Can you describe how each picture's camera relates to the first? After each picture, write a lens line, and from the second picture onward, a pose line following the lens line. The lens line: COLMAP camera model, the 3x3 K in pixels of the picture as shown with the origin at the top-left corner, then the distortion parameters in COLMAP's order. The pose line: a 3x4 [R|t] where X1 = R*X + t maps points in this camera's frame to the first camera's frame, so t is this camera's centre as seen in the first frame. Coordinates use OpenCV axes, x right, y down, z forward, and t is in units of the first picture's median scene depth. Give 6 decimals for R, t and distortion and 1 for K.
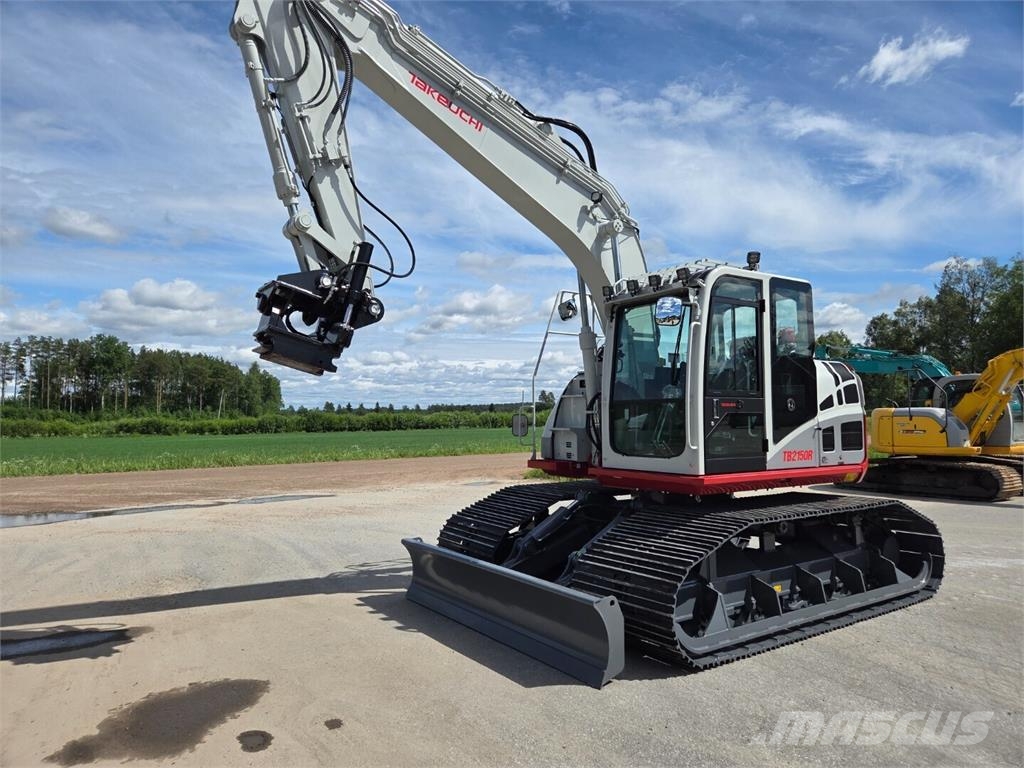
lens RADIAL K [[679.6, 0, 508.0], [0, 679.6, 386.3], [0, 0, 1]] dist [0.086519, -0.071624]
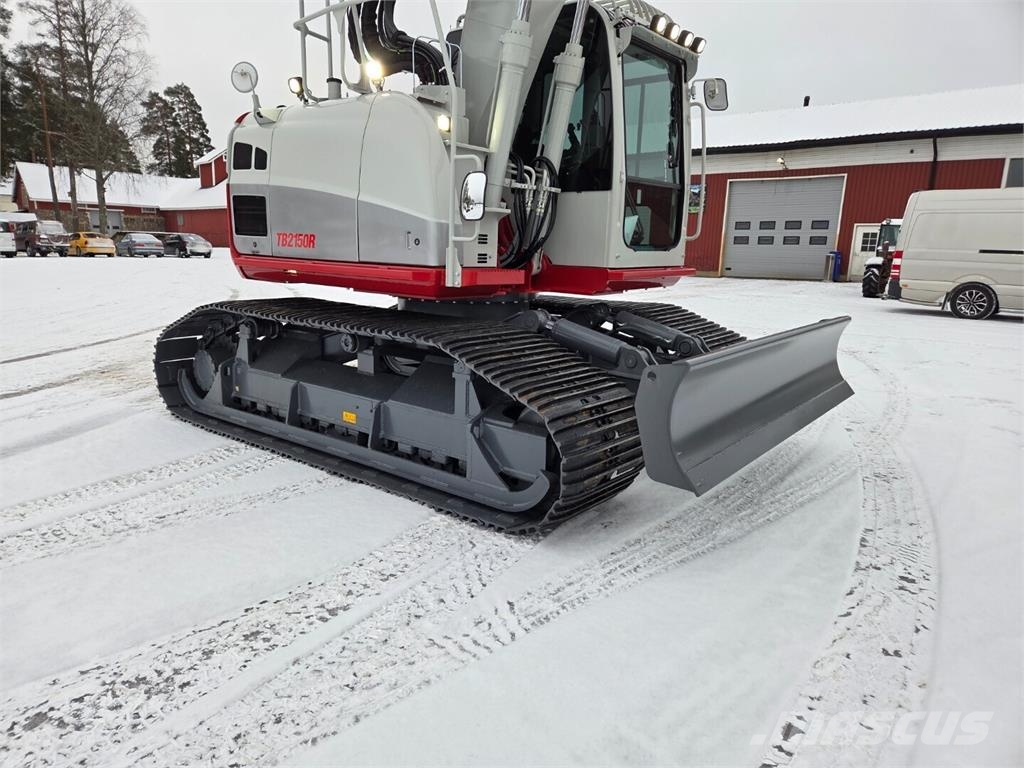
lens RADIAL K [[679.6, 0, 508.0], [0, 679.6, 386.3], [0, 0, 1]] dist [0.086519, -0.071624]
pose [[-0.285643, -0.198021, 0.937654, -0.551006], [-0.073283, 0.980068, 0.184653, 0.115445], [-0.955530, -0.015969, -0.294462, 1.327586]]
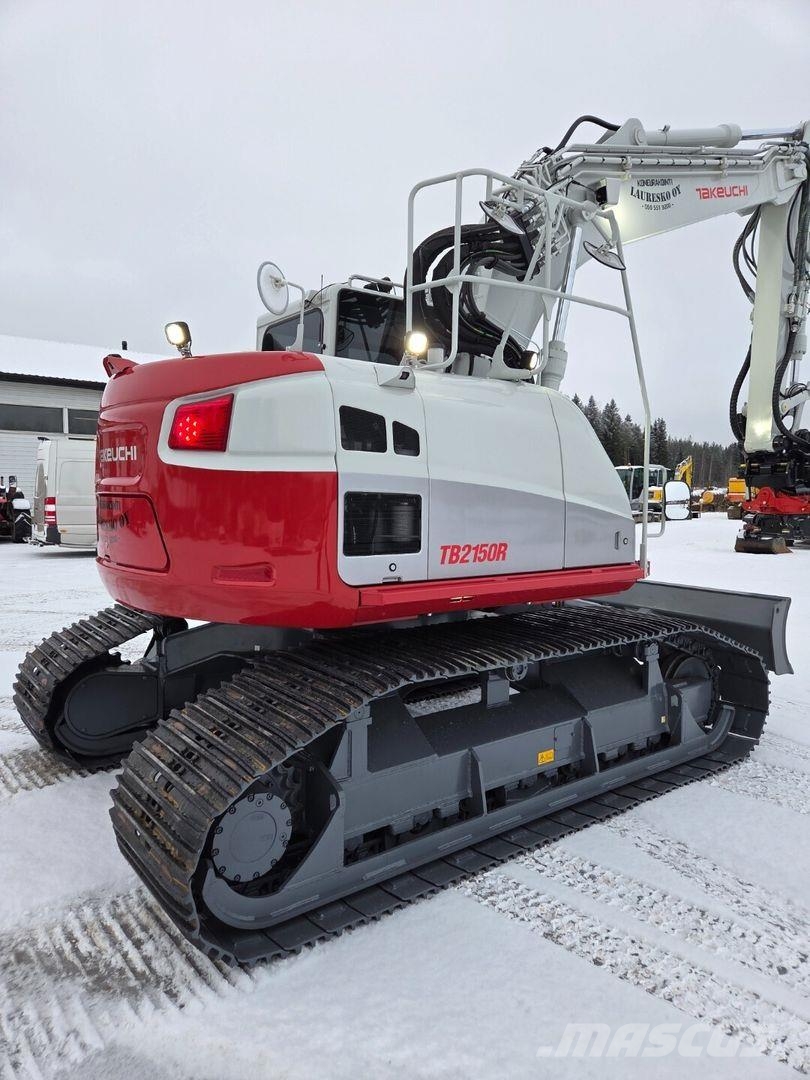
lens RADIAL K [[710.5, 0, 410.6], [0, 710.5, 538.0], [0, 0, 1]] dist [0.079826, -0.068547]
pose [[-0.999373, -0.000136, -0.035410, 0.293512], [-0.000755, 0.999847, 0.017470, 0.093426], [0.035403, 0.017486, -0.999220, 1.878164]]
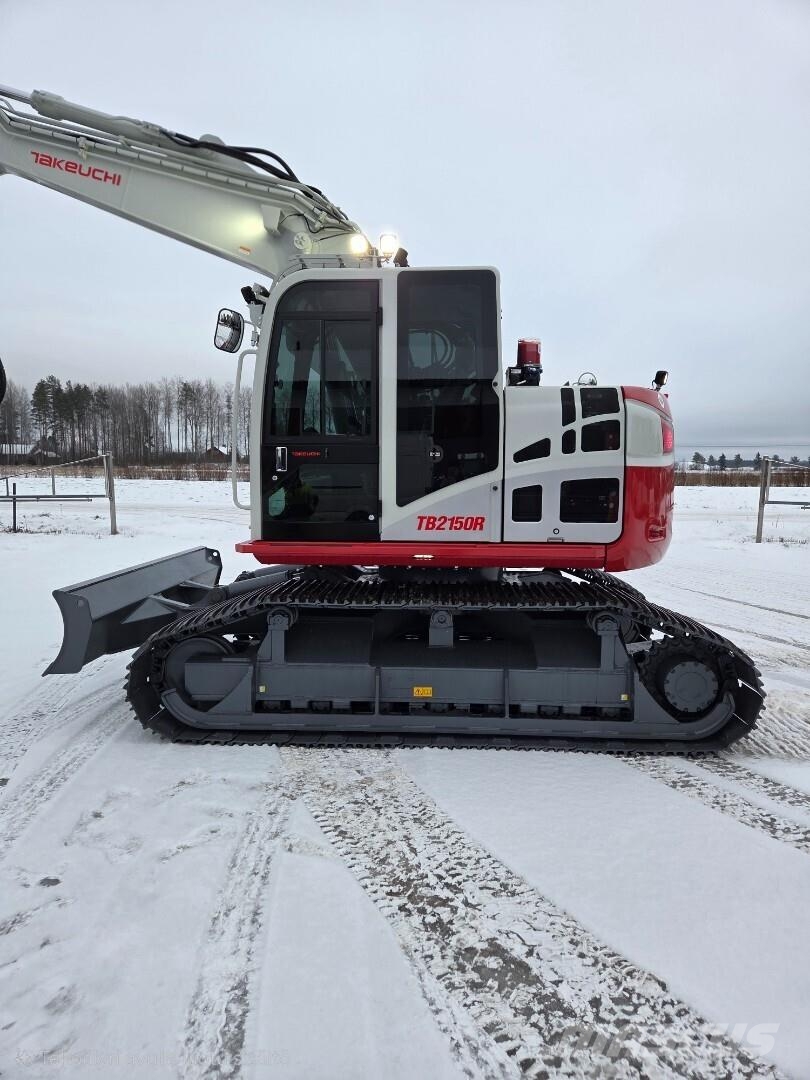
lens RADIAL K [[716.8, 0, 406.8], [0, 716.8, 538.9], [0, 0, 1]] dist [0.086519, -0.071624]
pose [[0.786785, 0.063788, -0.613922, 0.823884], [0.017870, 0.991874, 0.125959, 0.018999], [0.616968, -0.110074, 0.779252, 0.372447]]
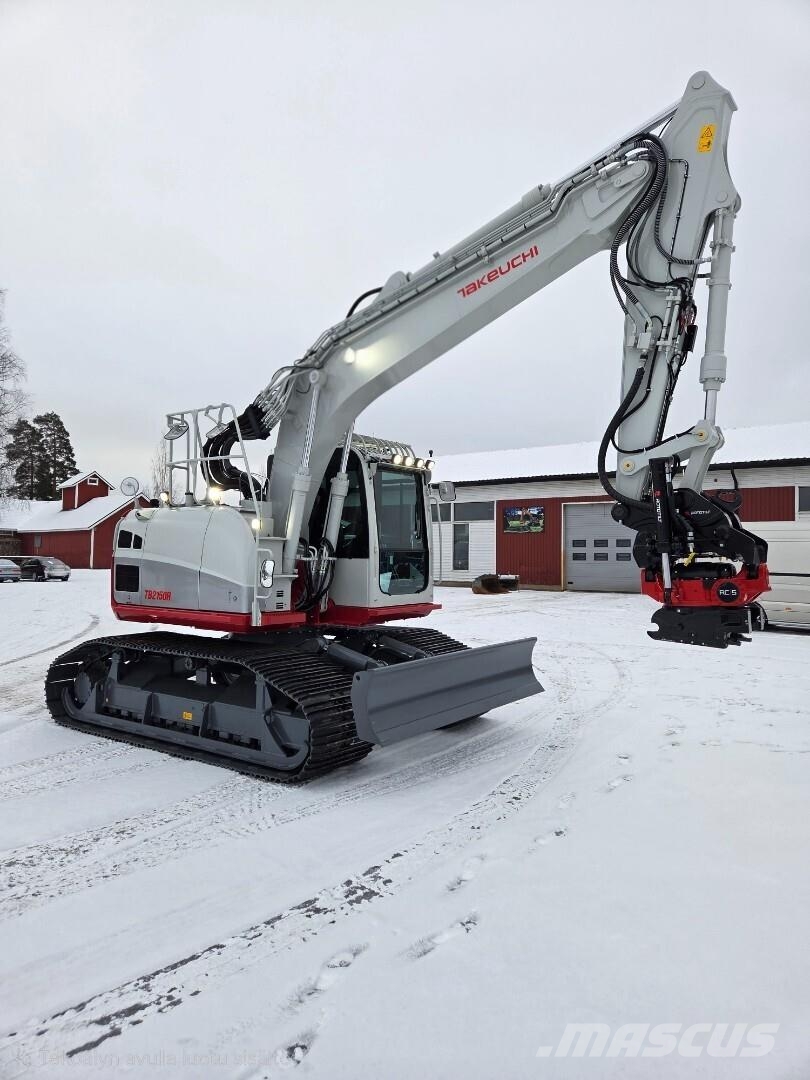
lens RADIAL K [[710.5, 0, 410.6], [0, 710.5, 538.0], [0, 0, 1]] dist [0.079826, -0.068547]
pose [[-0.331441, 0.025390, 0.943134, -0.982819], [-0.055285, 0.997398, -0.046280, 0.054590], [-0.941855, -0.067480, -0.329175, 1.333593]]
